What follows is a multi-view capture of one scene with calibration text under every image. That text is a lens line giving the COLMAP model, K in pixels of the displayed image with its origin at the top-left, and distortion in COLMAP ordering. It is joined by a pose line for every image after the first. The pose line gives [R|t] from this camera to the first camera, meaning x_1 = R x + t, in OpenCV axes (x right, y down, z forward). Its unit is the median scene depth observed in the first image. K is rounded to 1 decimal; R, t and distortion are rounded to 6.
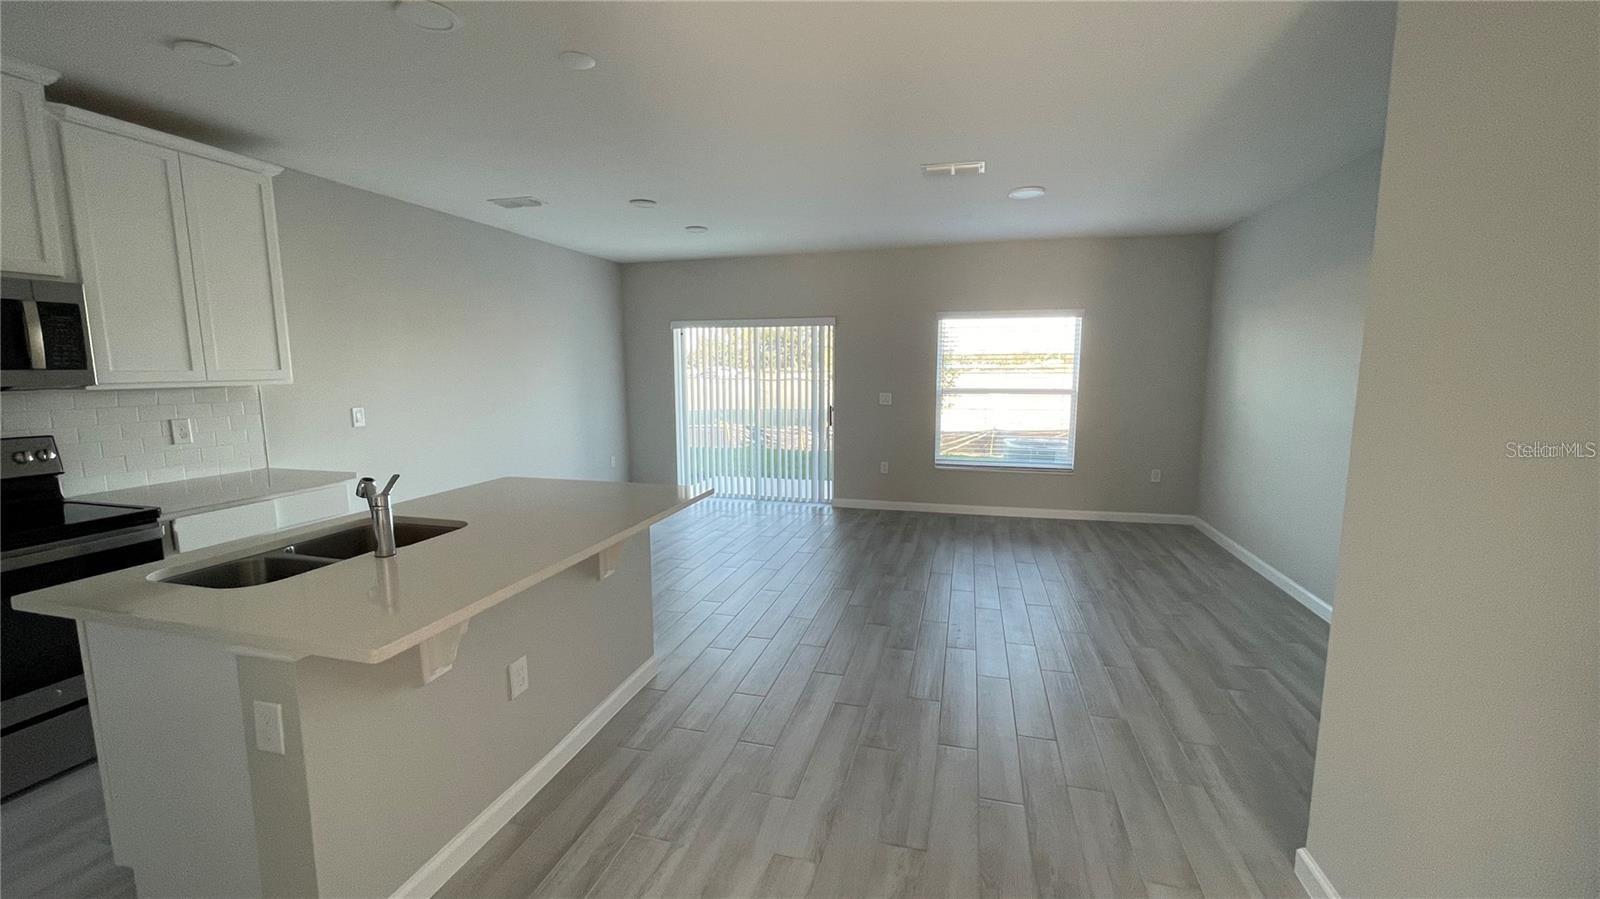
lens RADIAL K [[645.6, 0, 796.2], [0, 645.6, 454.3], [0, 0, 1]] dist [-0.002883, -0.000310]
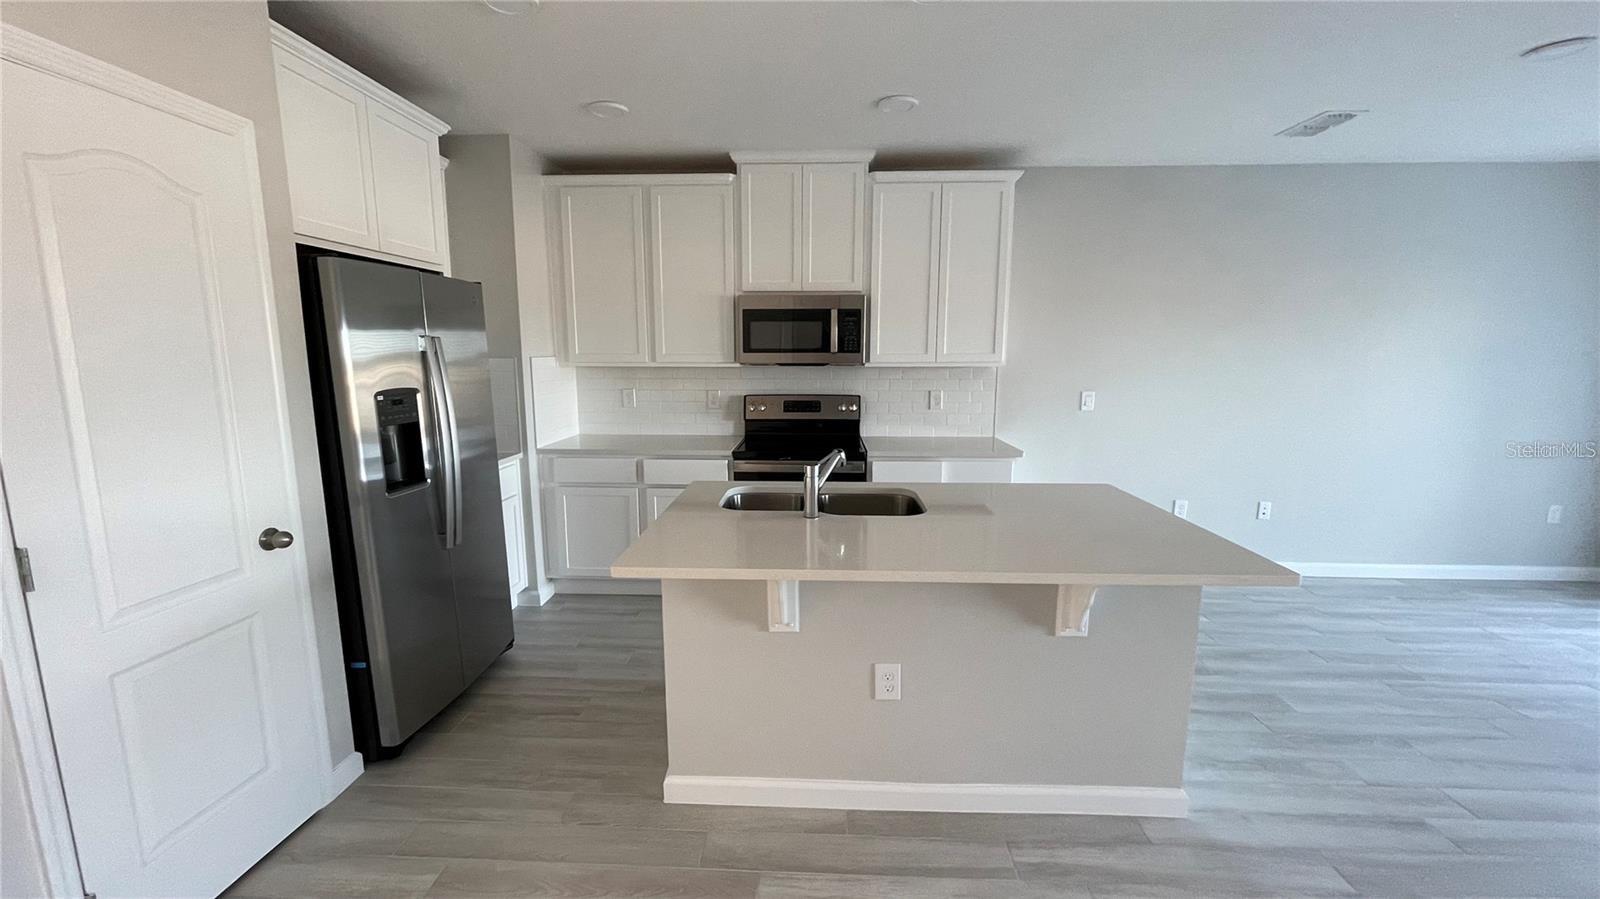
lens RADIAL K [[645.6, 0, 792.5], [0, 645.6, 455.1], [0, 0, 1]] dist [-0.002883, -0.000310]
pose [[0.216060, 0.160361, -0.963121, 0.307437], [-0.132930, 0.982067, 0.133695, -0.069699], [0.967289, 0.099141, 0.233503, 0.466500]]
